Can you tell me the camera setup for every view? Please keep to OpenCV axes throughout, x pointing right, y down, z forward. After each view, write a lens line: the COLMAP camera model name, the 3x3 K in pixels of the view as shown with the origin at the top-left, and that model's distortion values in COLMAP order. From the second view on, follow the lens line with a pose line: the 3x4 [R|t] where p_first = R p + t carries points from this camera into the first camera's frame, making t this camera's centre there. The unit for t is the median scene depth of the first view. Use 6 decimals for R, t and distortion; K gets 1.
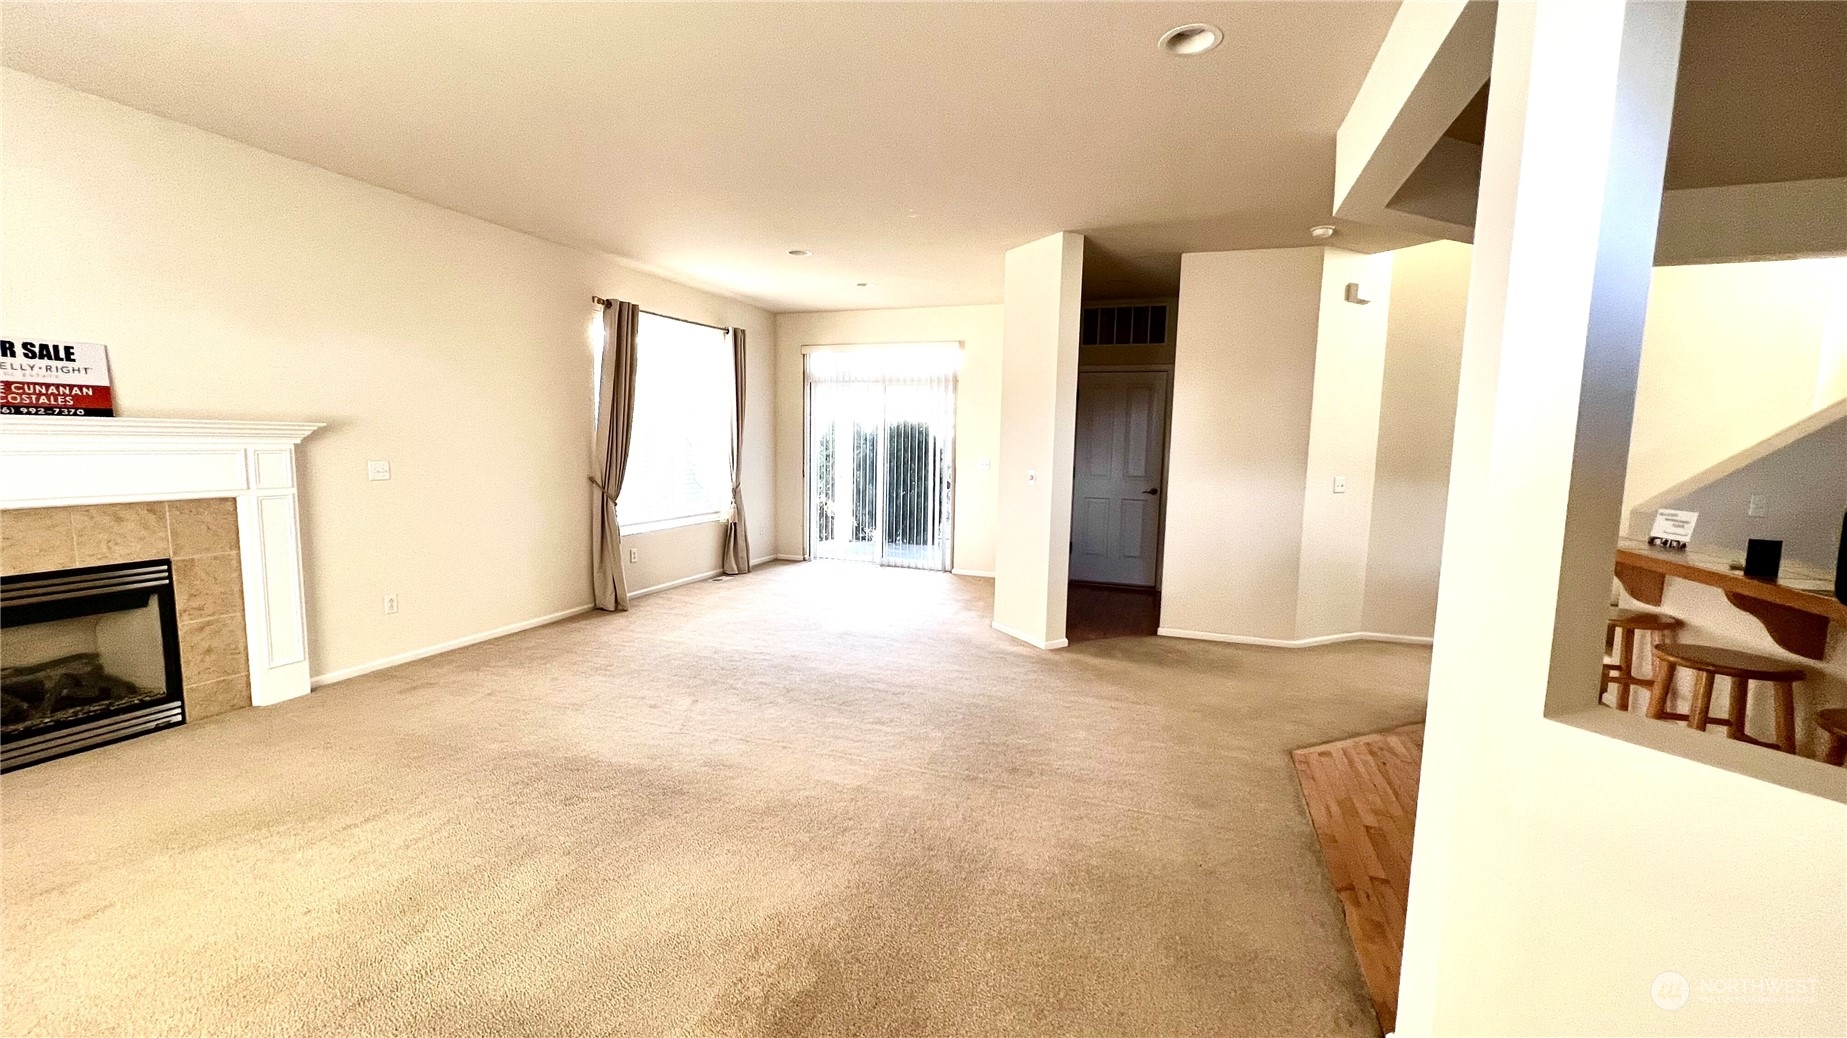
lens RADIAL K [[740.6, 0, 923.5], [0, 740.6, 519.0], [0, 0, 1]] dist [0.000433, 0.000153]
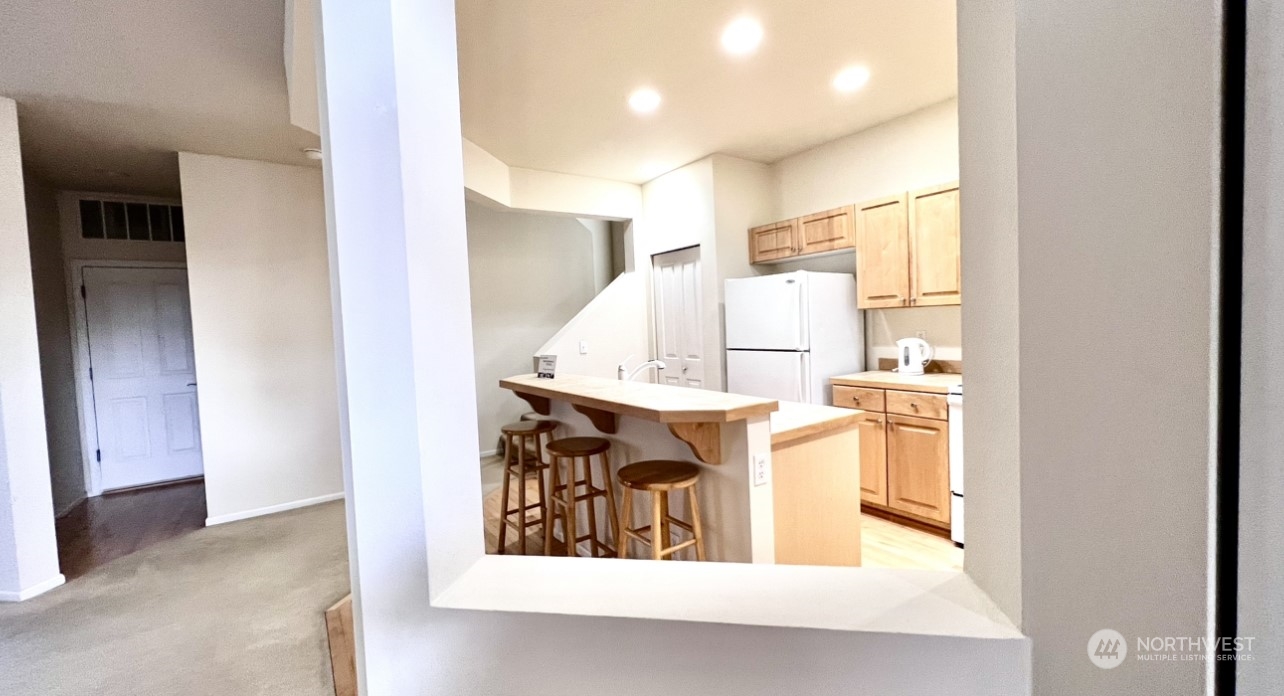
lens RADIAL K [[513.6, 0, 642.0], [0, 513.6, 348.0], [0, 0, 1]] dist [0.000690, 0.000009]
pose [[0.585915, -0.094228, 0.804875, 0.176846], [0.144431, 0.989457, 0.010697, -0.006011], [-0.797397, 0.109981, 0.593348, 0.127979]]
